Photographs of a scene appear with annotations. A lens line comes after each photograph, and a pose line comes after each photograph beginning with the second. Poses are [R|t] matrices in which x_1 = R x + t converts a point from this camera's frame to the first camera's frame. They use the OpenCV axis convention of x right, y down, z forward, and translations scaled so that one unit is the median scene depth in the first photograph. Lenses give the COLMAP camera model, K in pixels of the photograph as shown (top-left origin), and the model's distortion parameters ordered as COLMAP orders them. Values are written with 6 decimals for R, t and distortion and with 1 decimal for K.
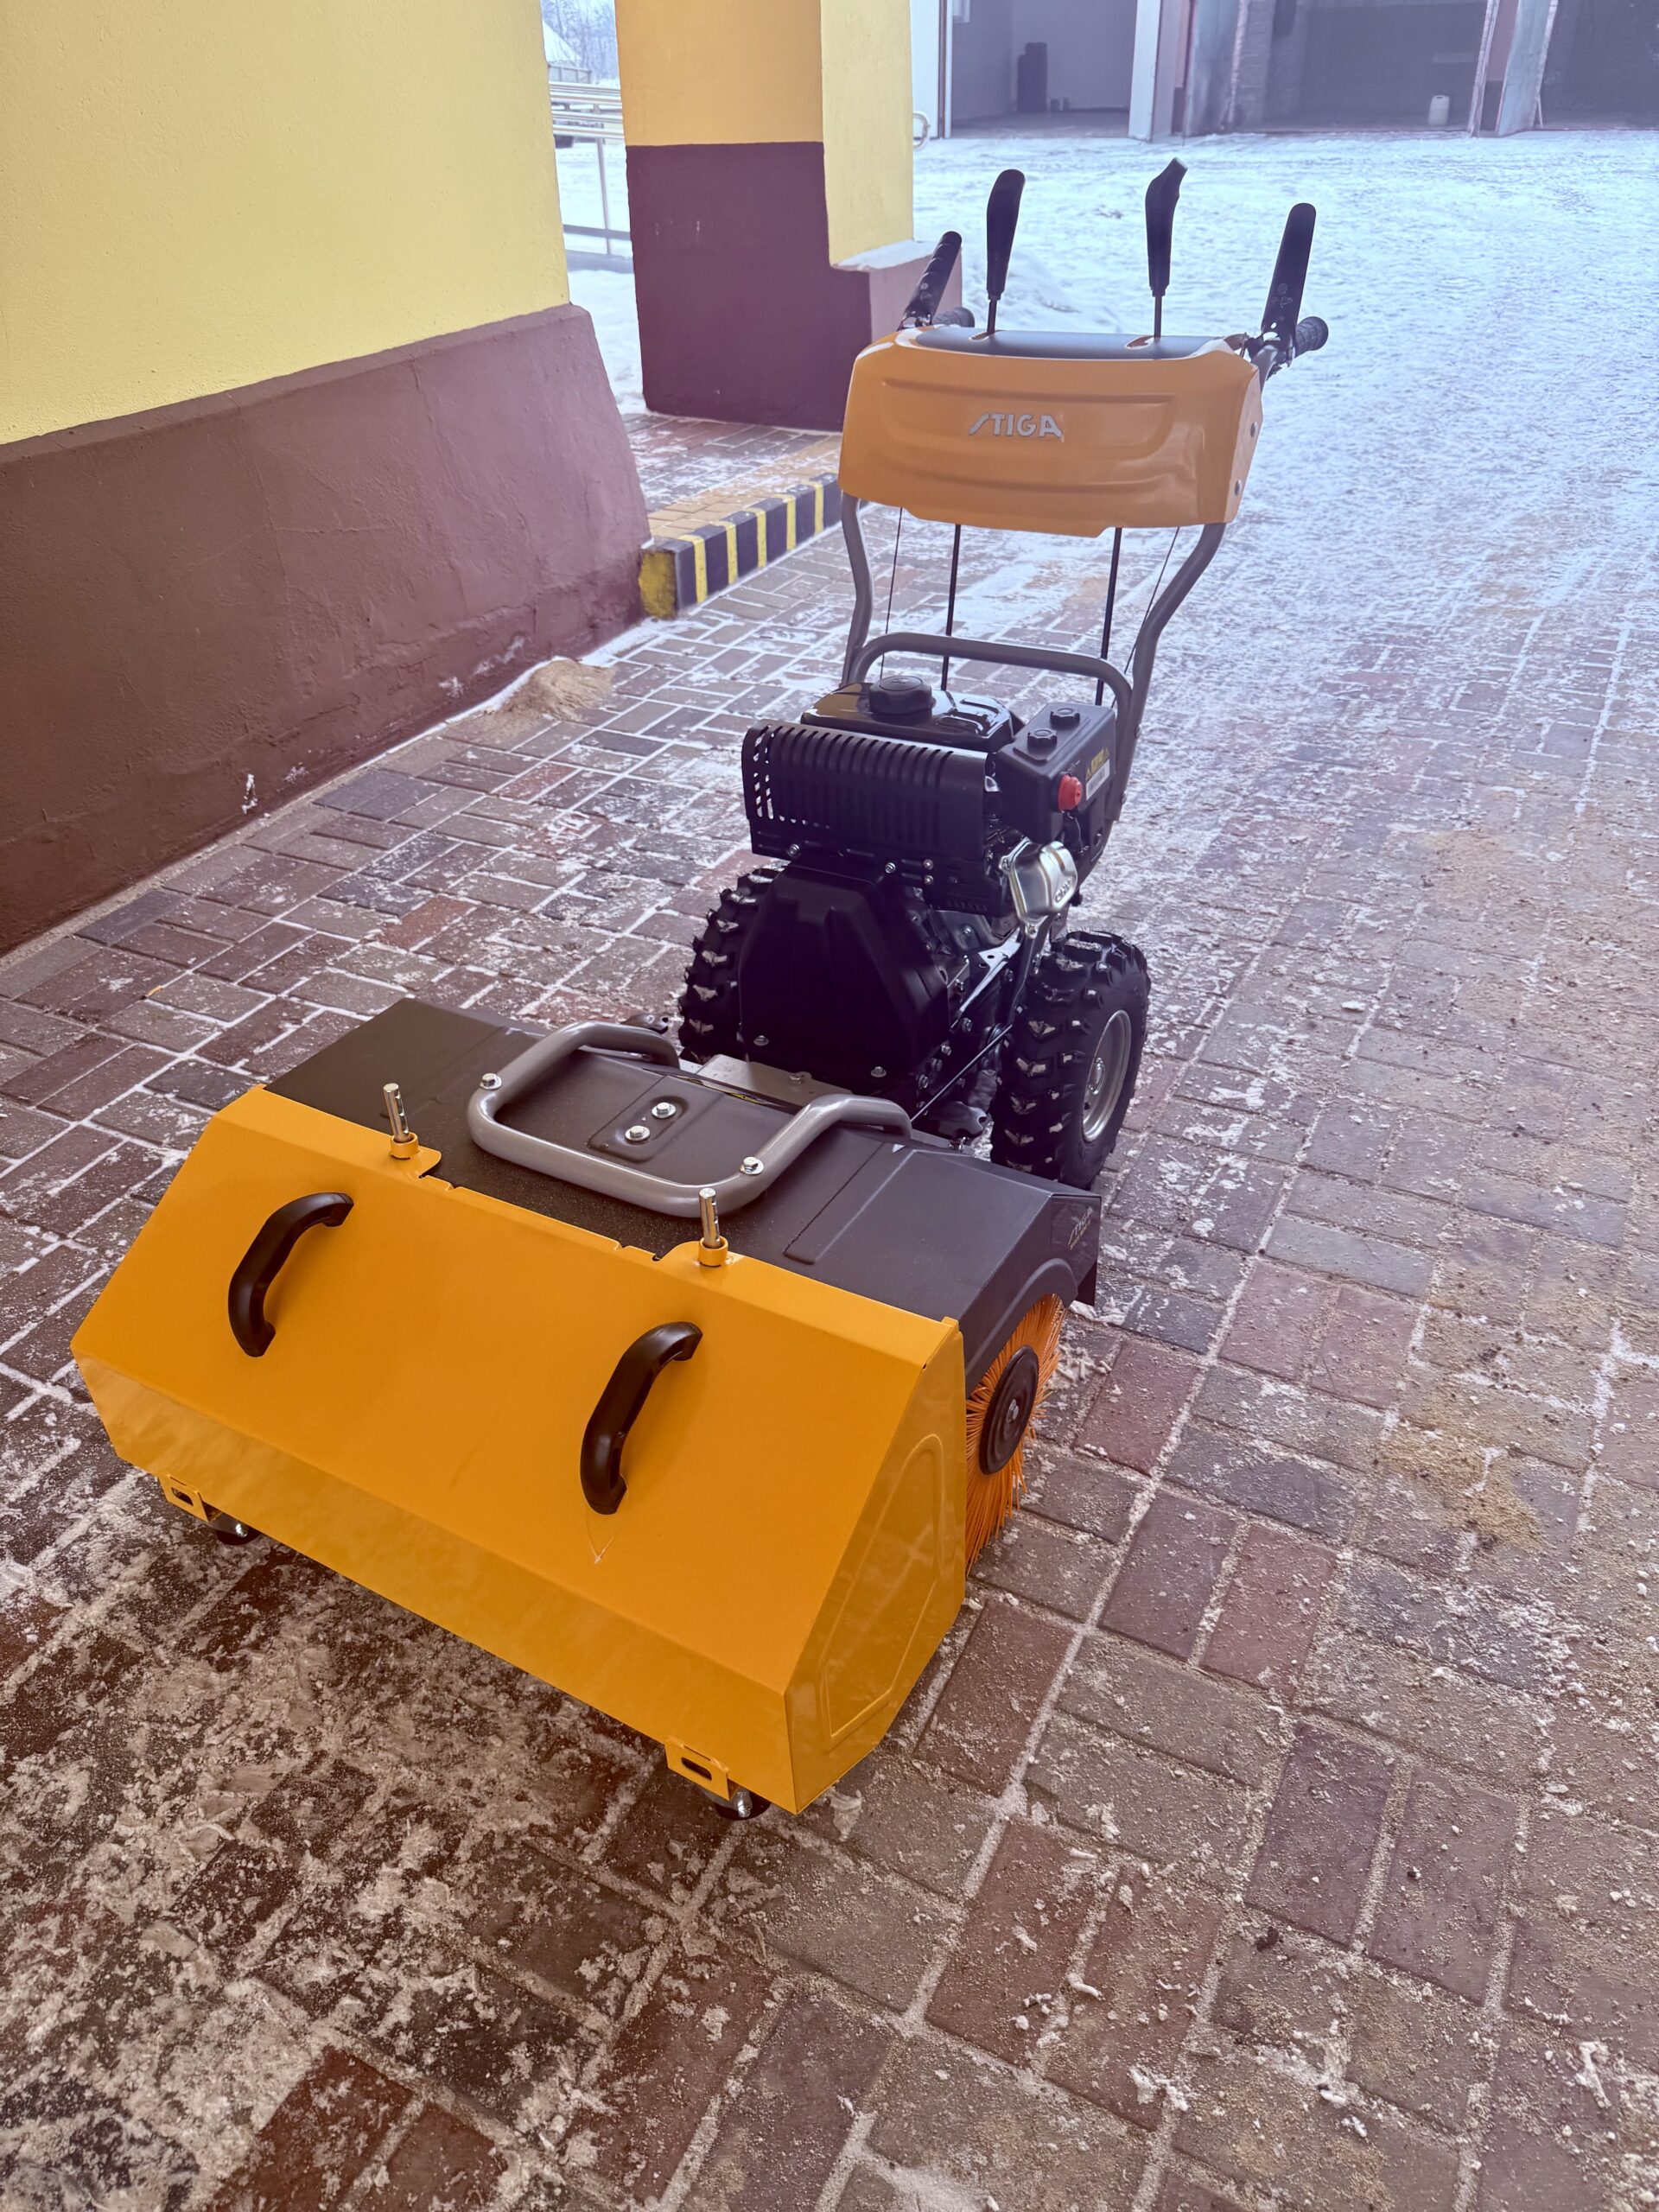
lens RADIAL K [[1547.0, 0, 836.2], [0, 1547.0, 1096.3], [0, 0, 1]] dist [0.078223, -0.127713]
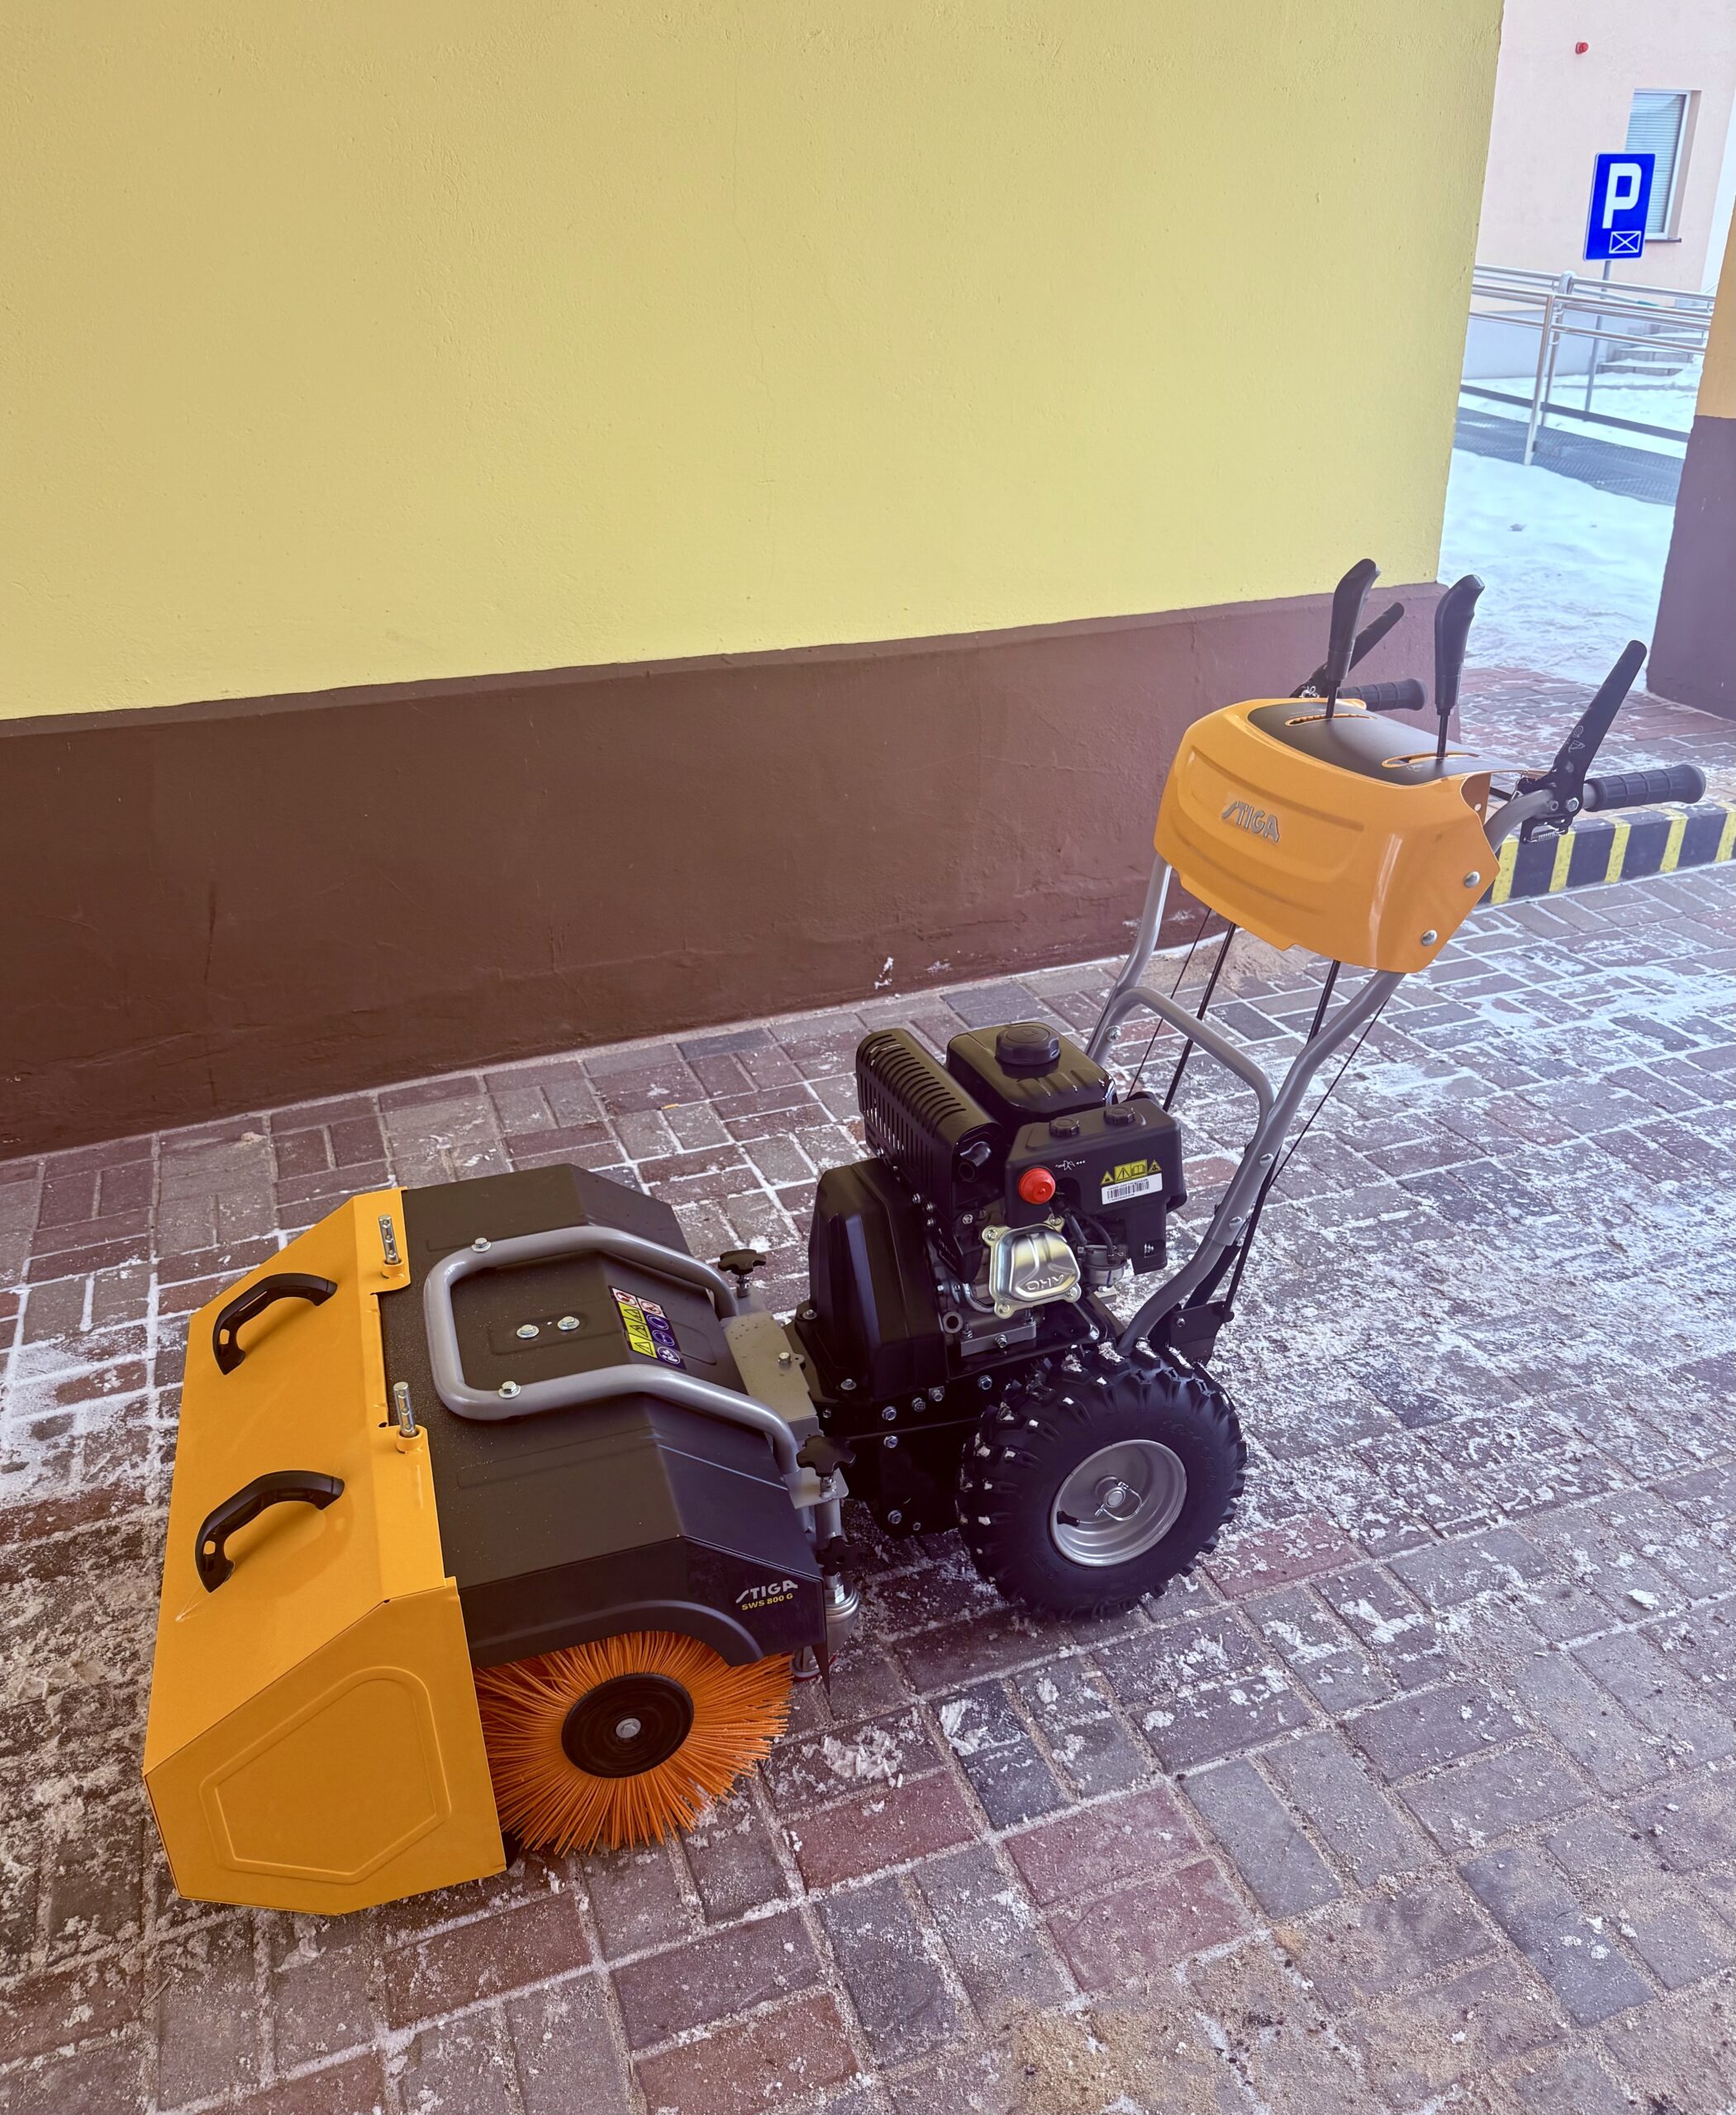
lens RADIAL K [[1717.2, 0, 917.7], [0, 1717.2, 1123.4], [0, 0, 1]] dist [0.003826, -0.008765]
pose [[0.750994, 0.311101, -0.582430, 0.628718], [-0.375946, 0.926586, 0.010180, -0.194475], [0.542838, 0.211317, 0.812817, 0.089096]]
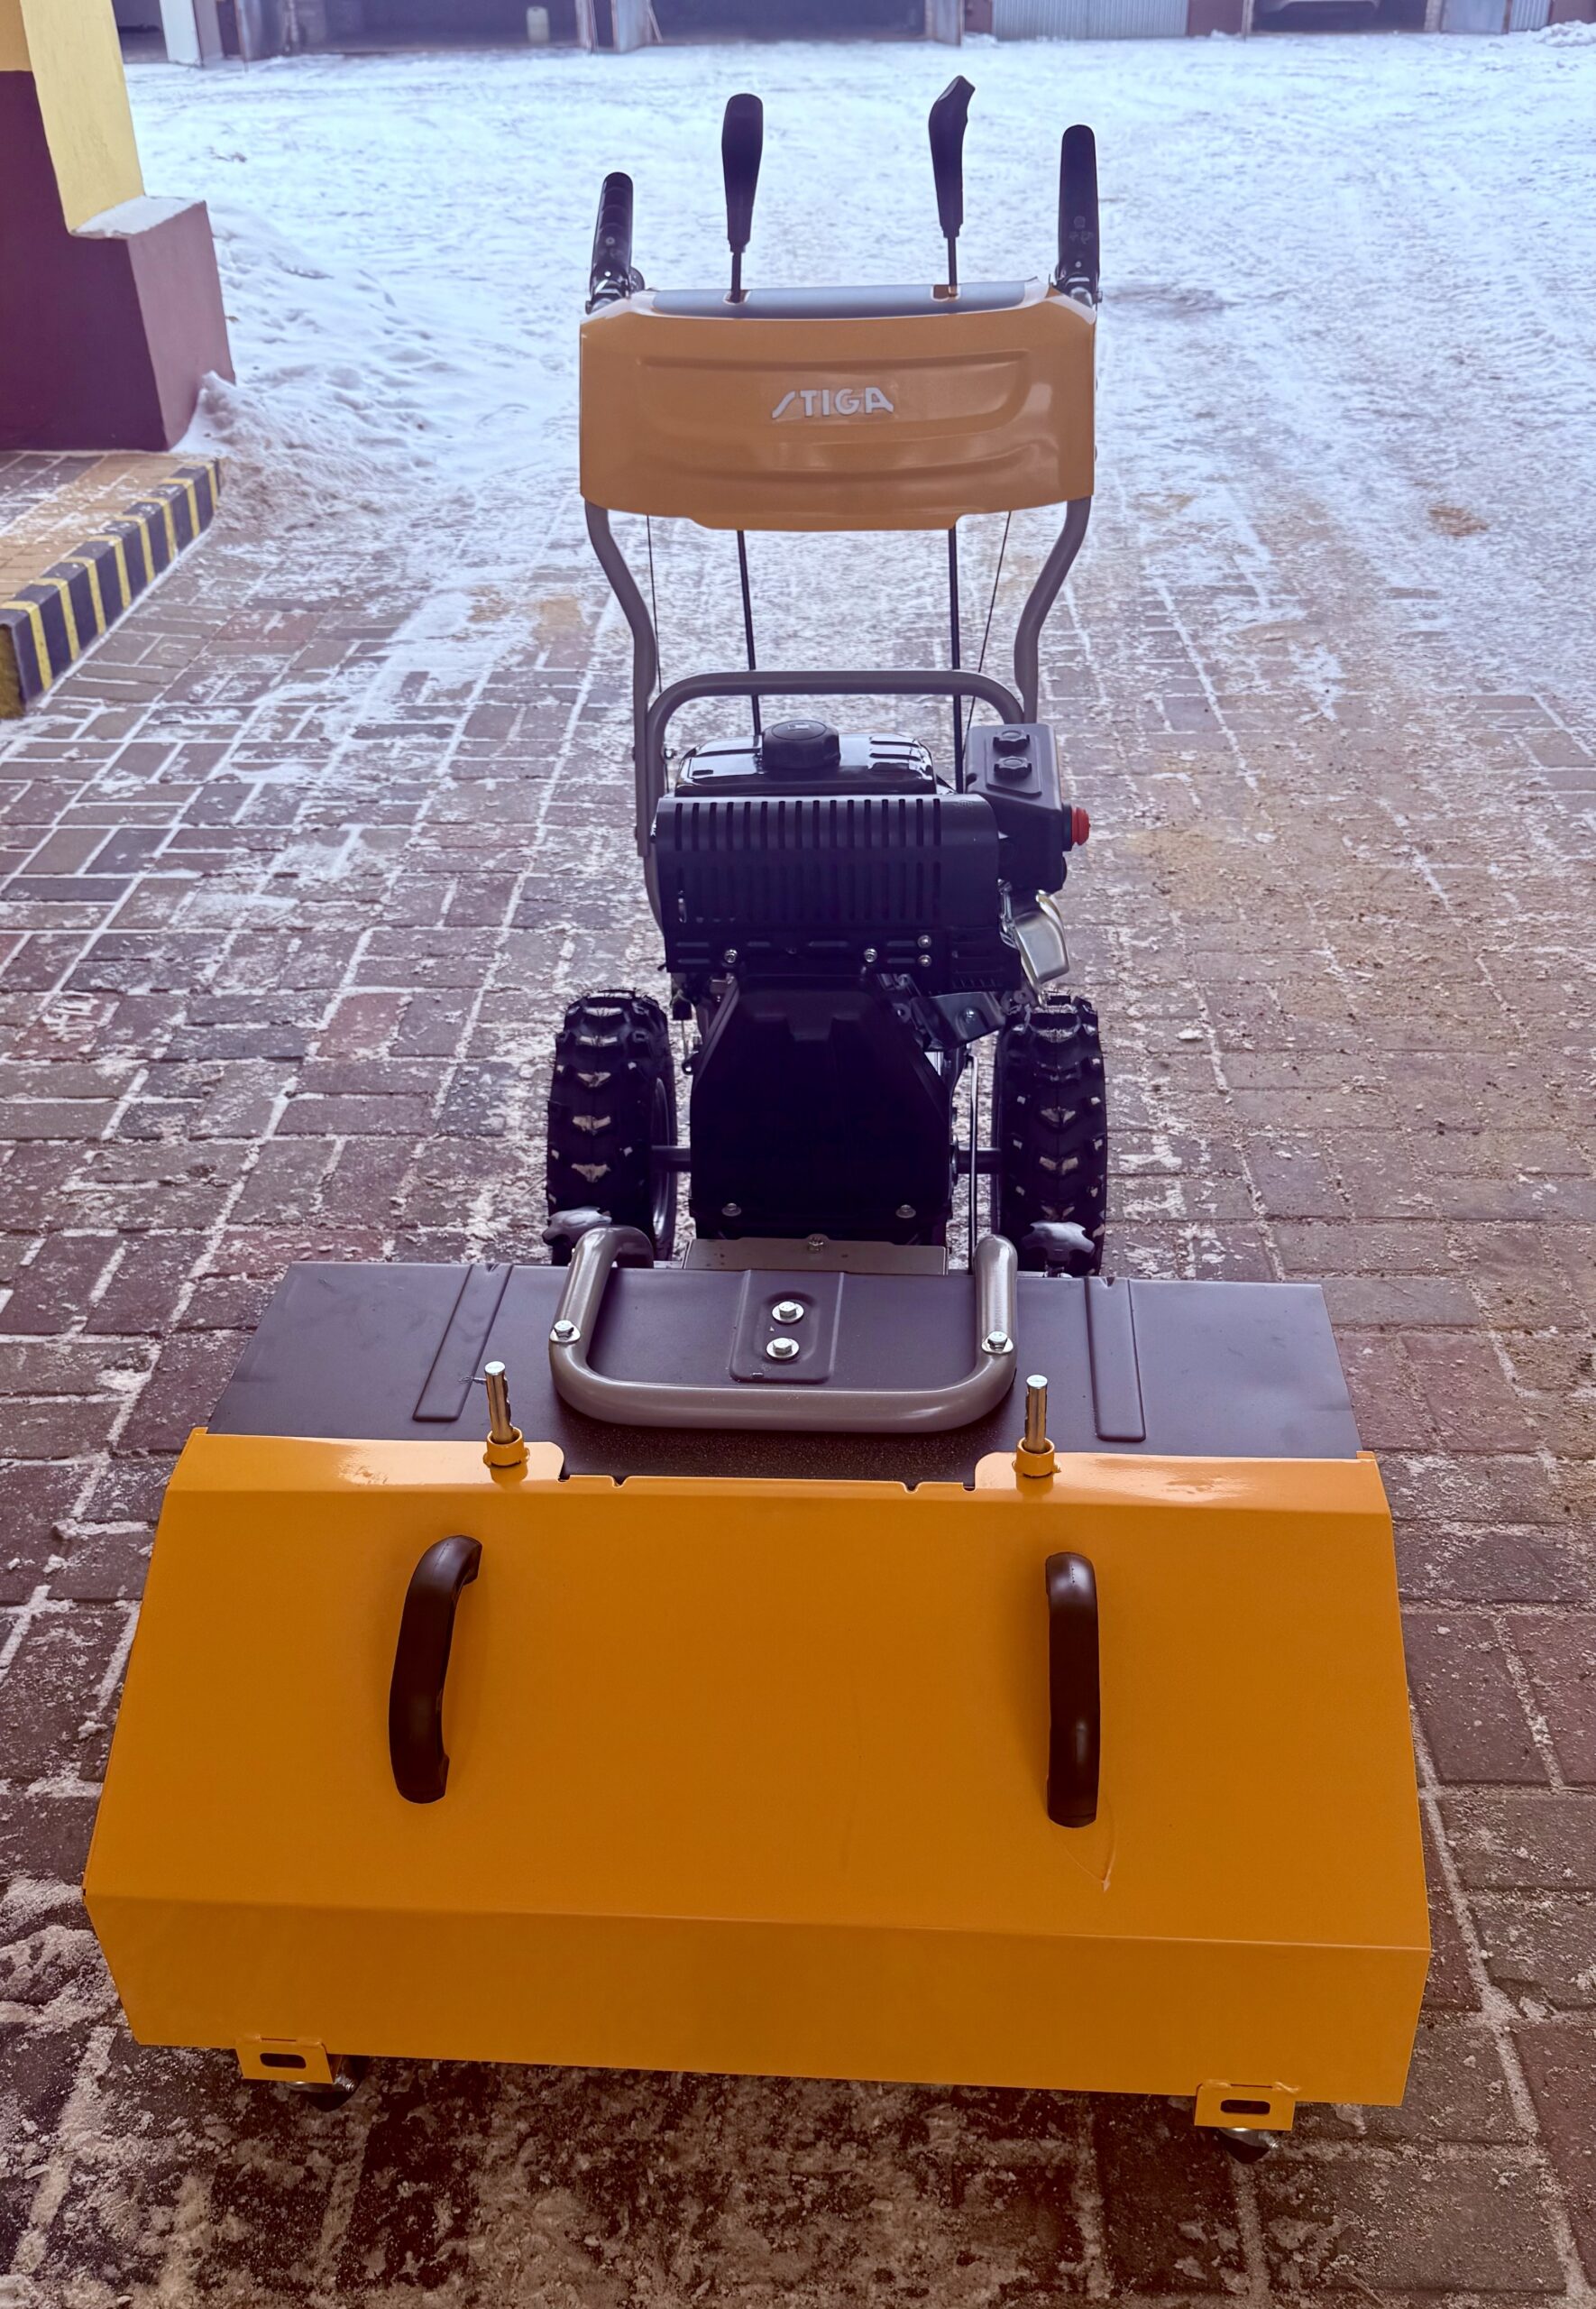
lens RADIAL K [[2006.5, 0, 807.0], [0, 2006.5, 1154.0], [0, 0, 1]] dist [0.010653, -0.011597]
pose [[0.899038, -0.215378, 0.381238, -0.382470], [0.235148, 0.971945, -0.005432, -0.048907], [-0.369372, 0.094531, 0.924461, 0.082024]]
